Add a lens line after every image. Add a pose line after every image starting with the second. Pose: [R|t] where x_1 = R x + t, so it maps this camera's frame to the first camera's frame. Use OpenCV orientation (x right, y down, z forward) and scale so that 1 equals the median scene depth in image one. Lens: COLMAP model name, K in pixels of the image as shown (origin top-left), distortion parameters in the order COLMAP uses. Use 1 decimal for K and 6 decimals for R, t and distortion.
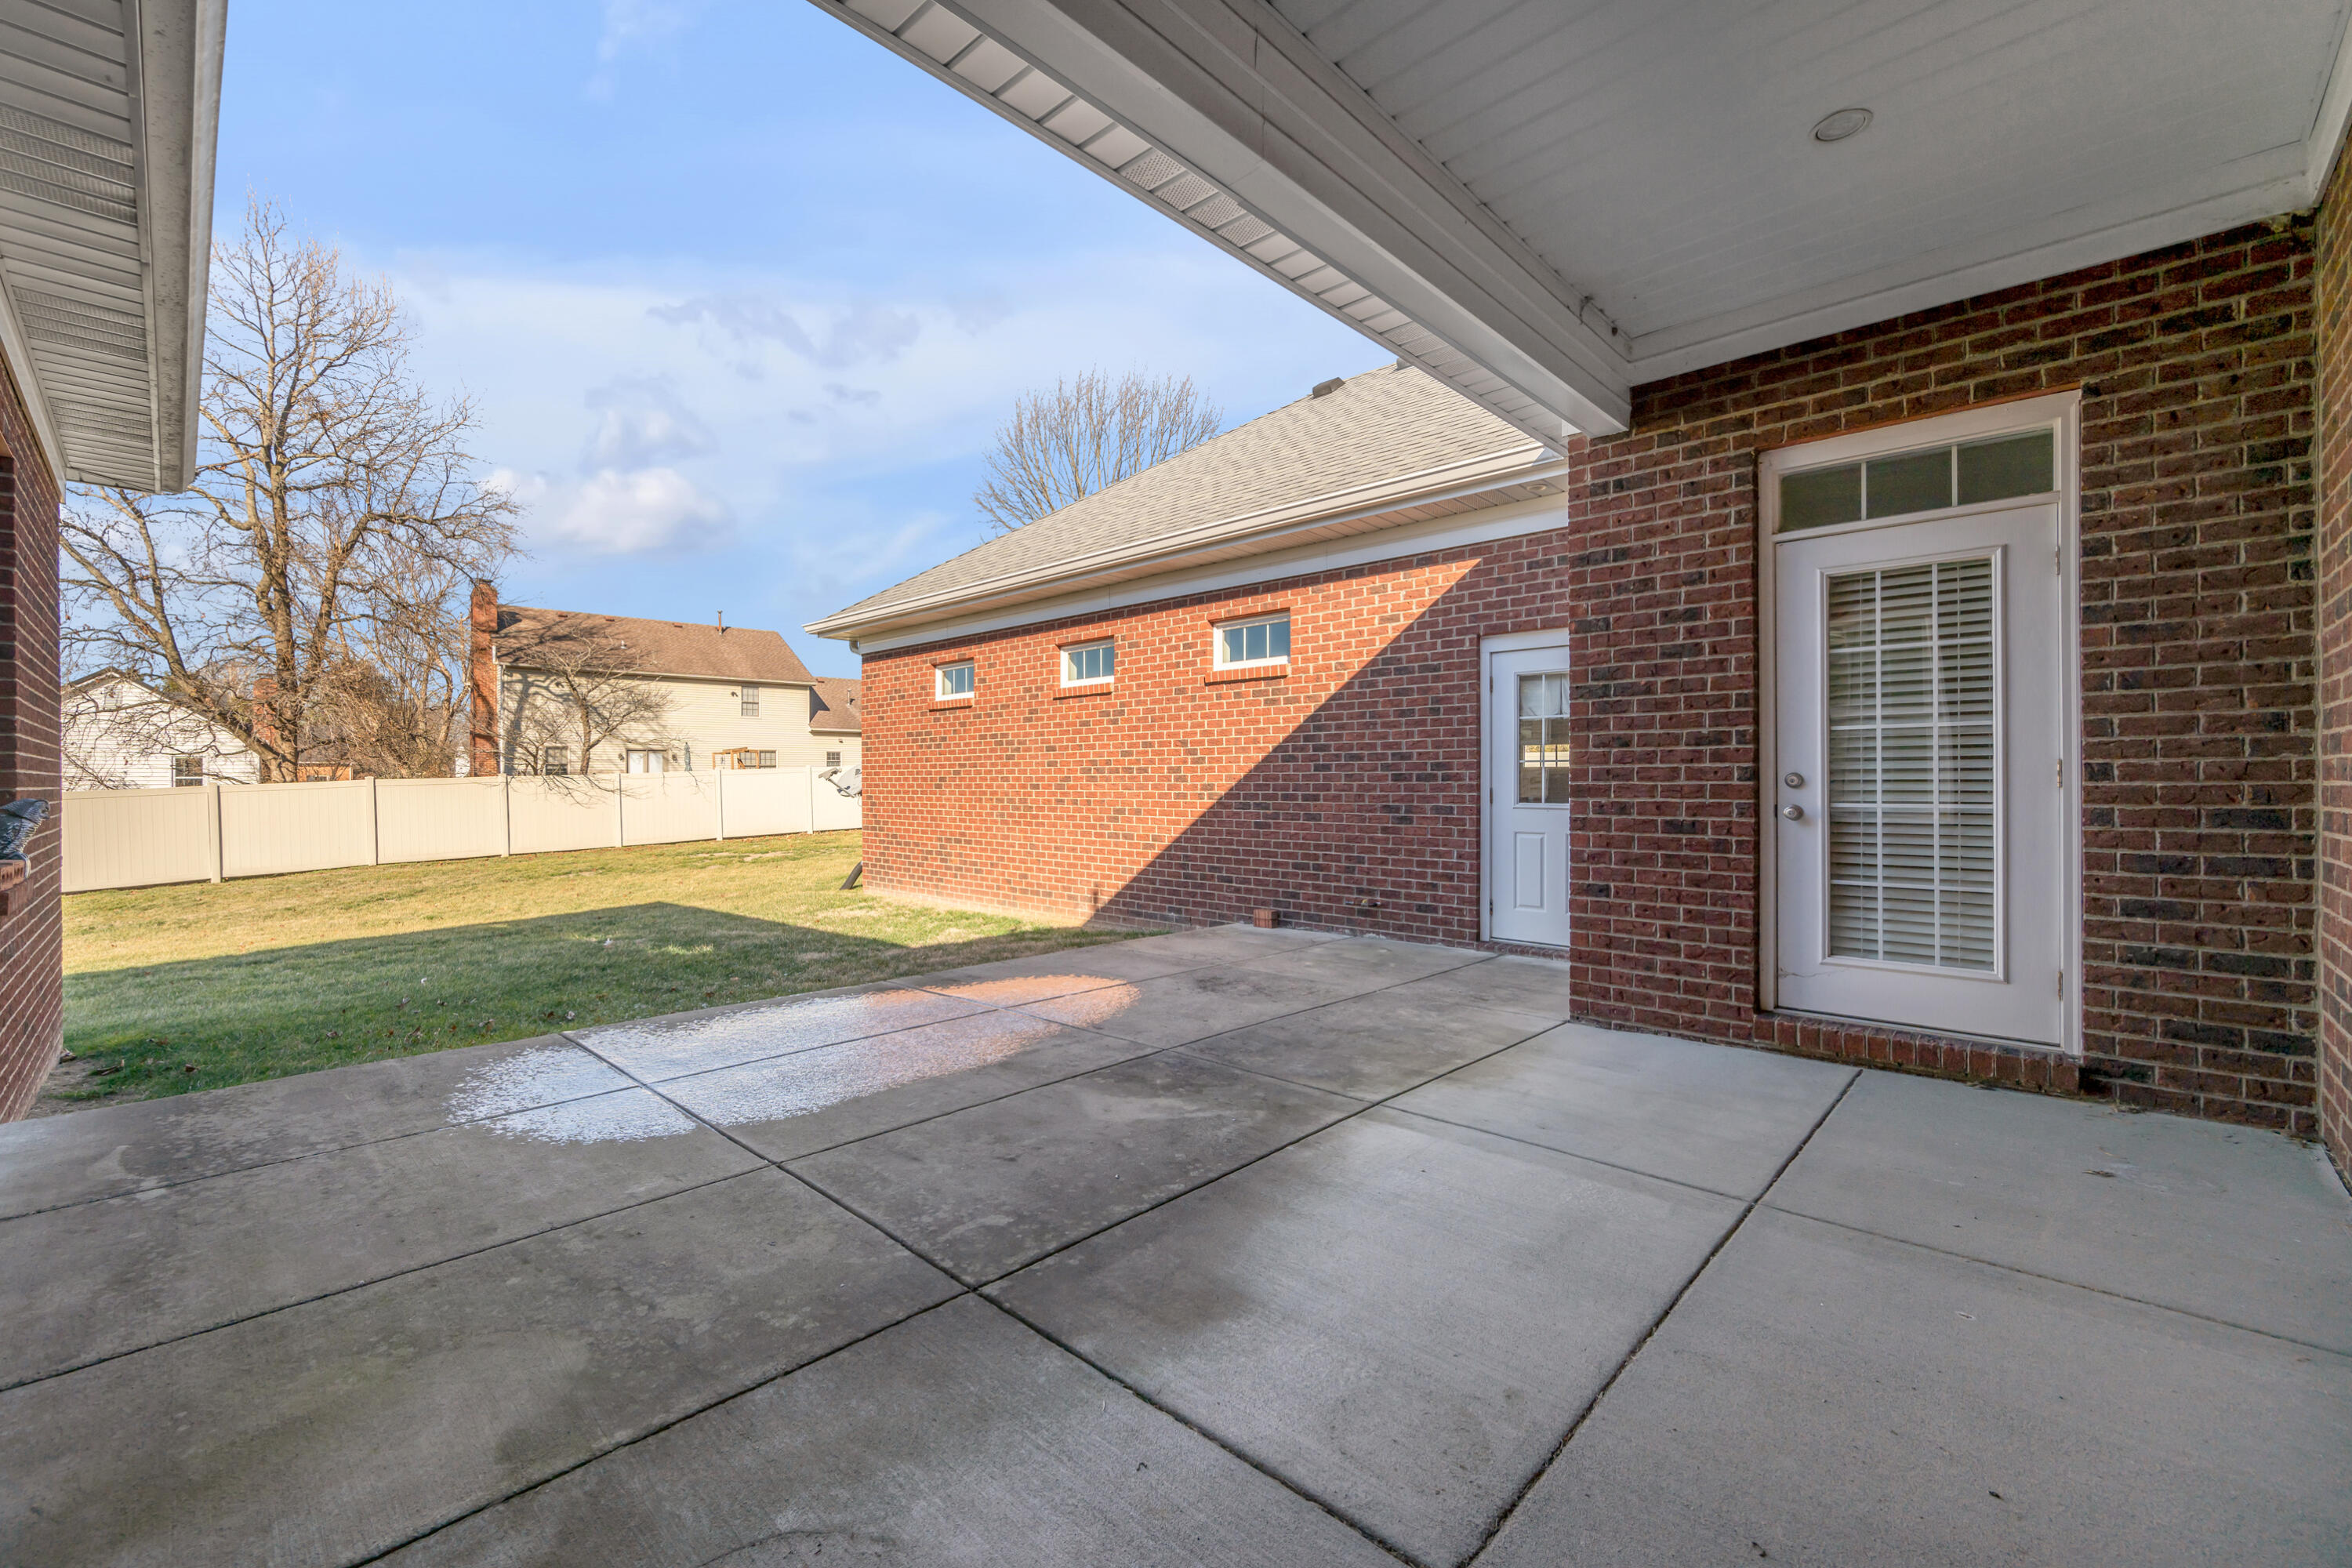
lens RADIAL K [[962.9, 0, 1174.0], [0, 962.9, 789.7], [0, 0, 1]] dist [-0.000844, -0.000076]
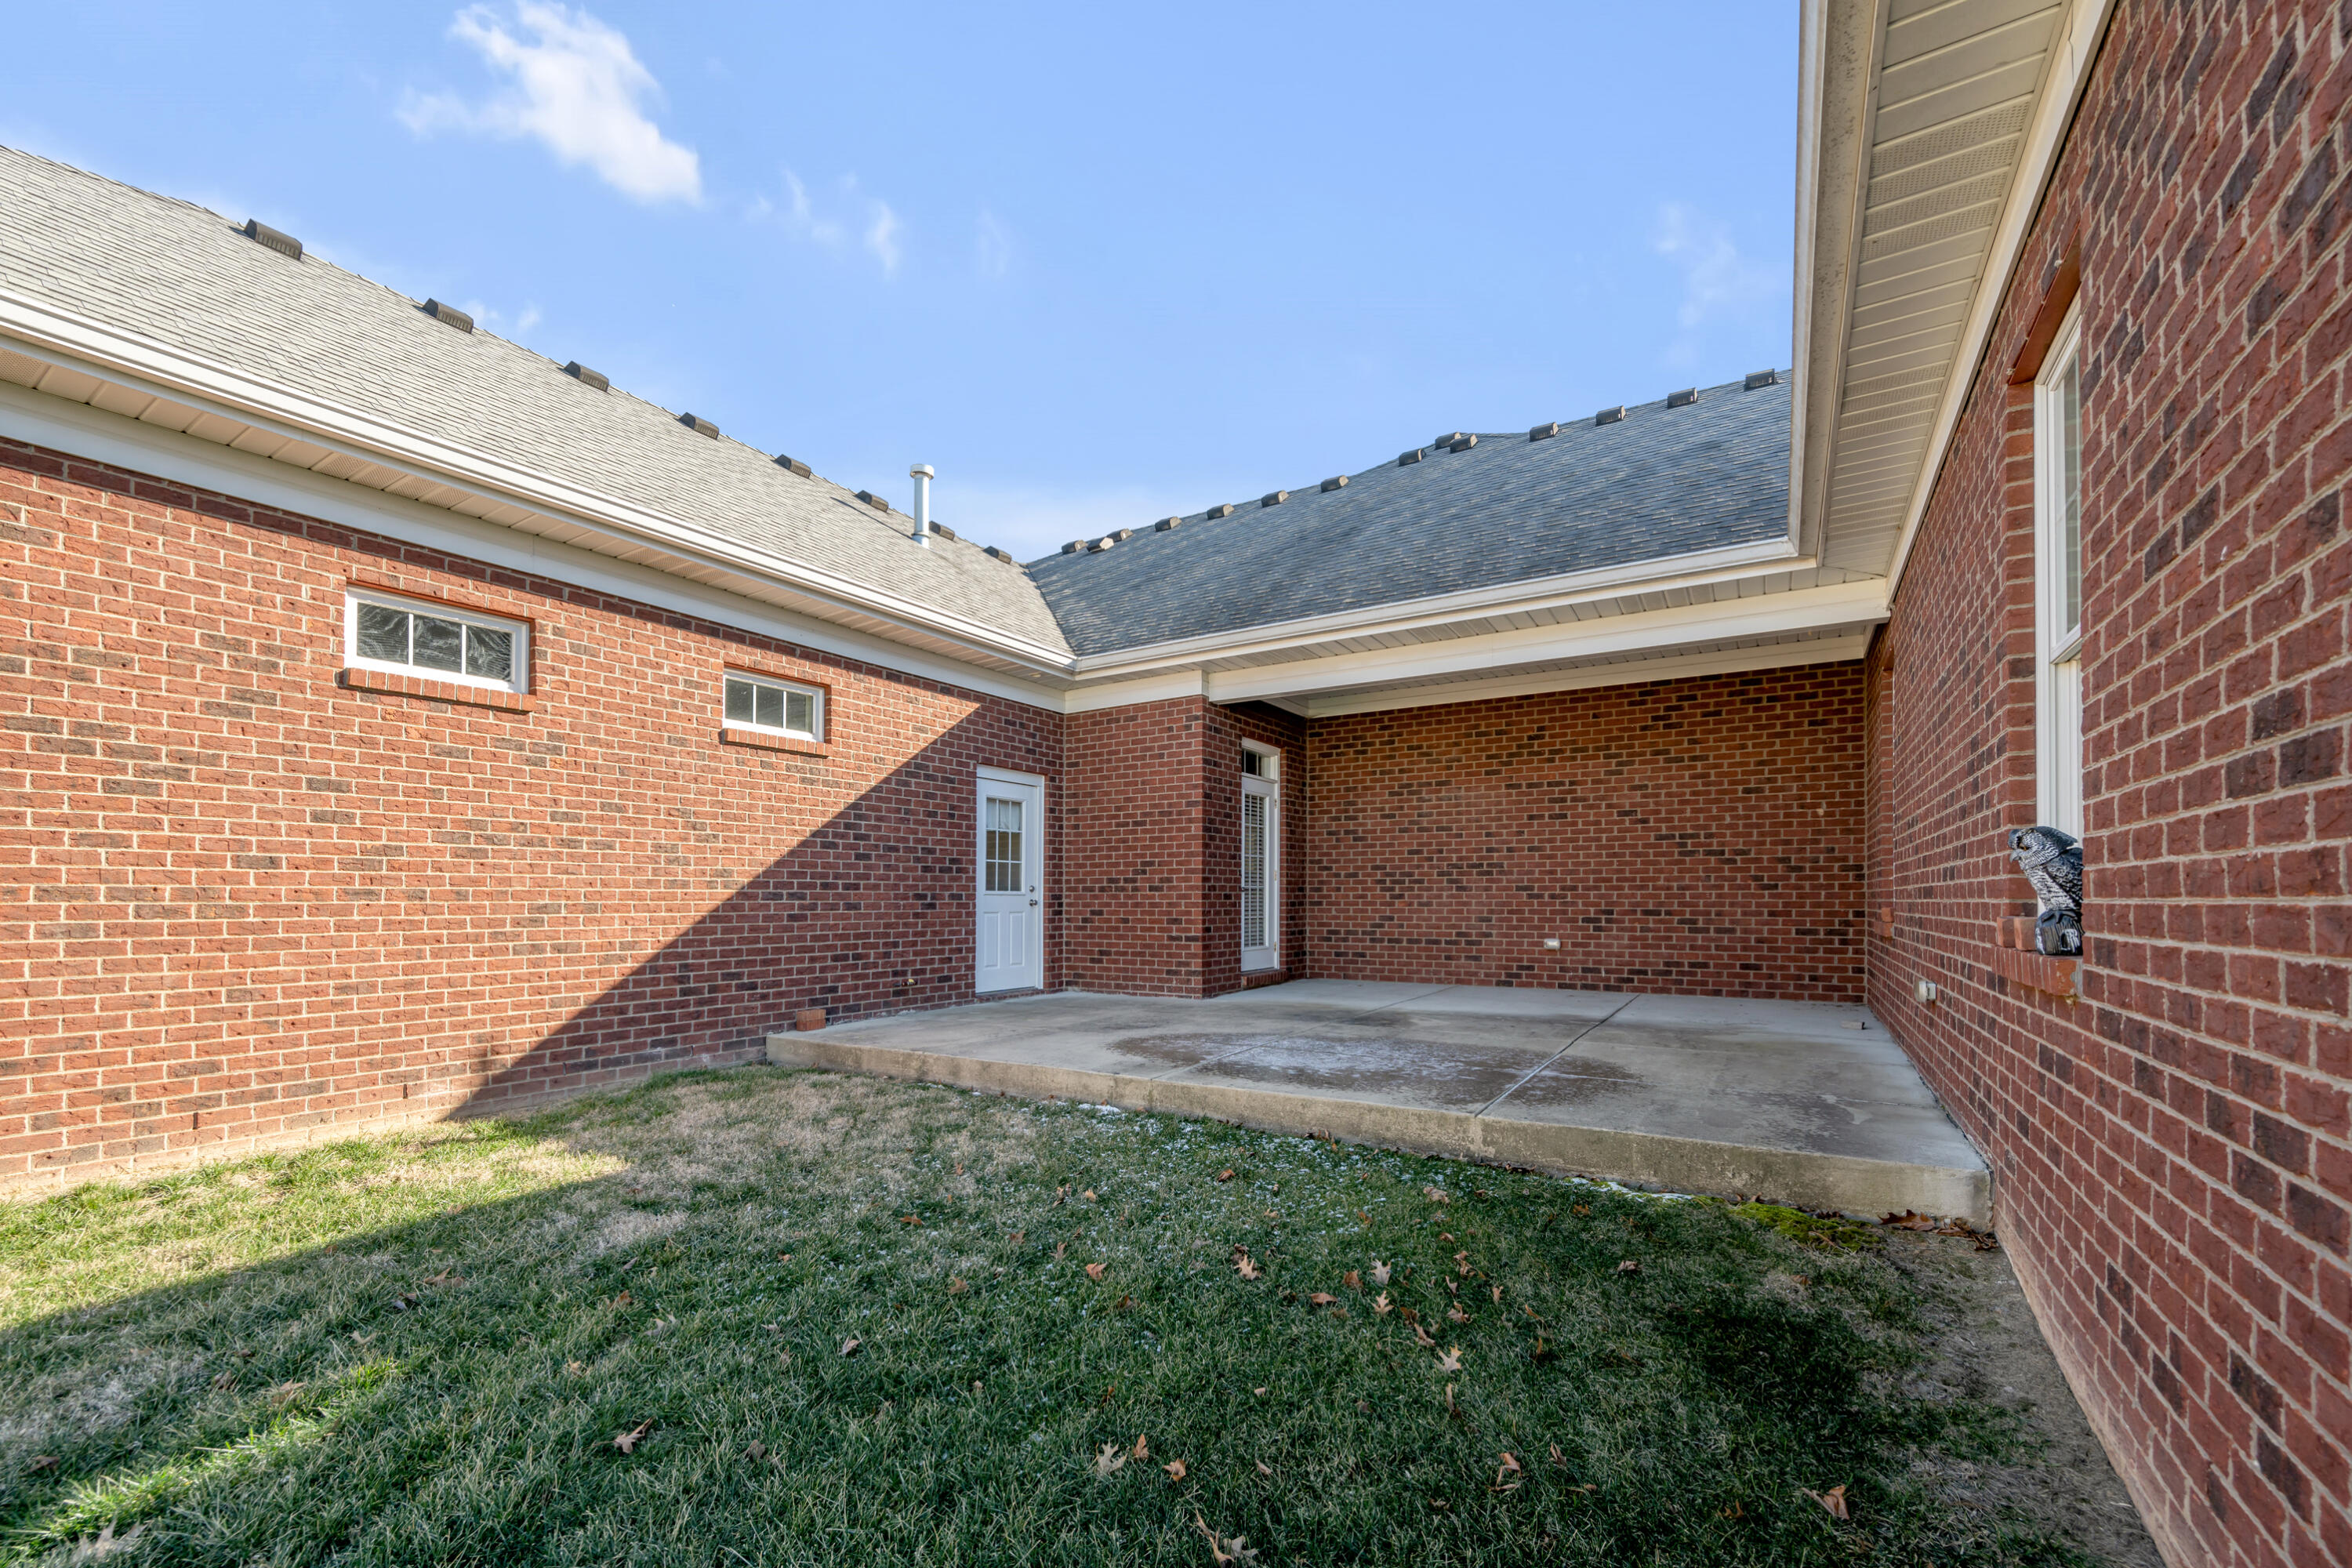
lens RADIAL K [[962.9, 0, 1159.3], [0, 962.9, 884.0], [0, 0, 1]] dist [-0.000844, -0.000076]
pose [[-0.194900, 0.003270, 0.980818, -0.864804], [-0.006152, 0.999971, -0.004556, 0.007871], [-0.980804, -0.006922, -0.194874, 0.862427]]
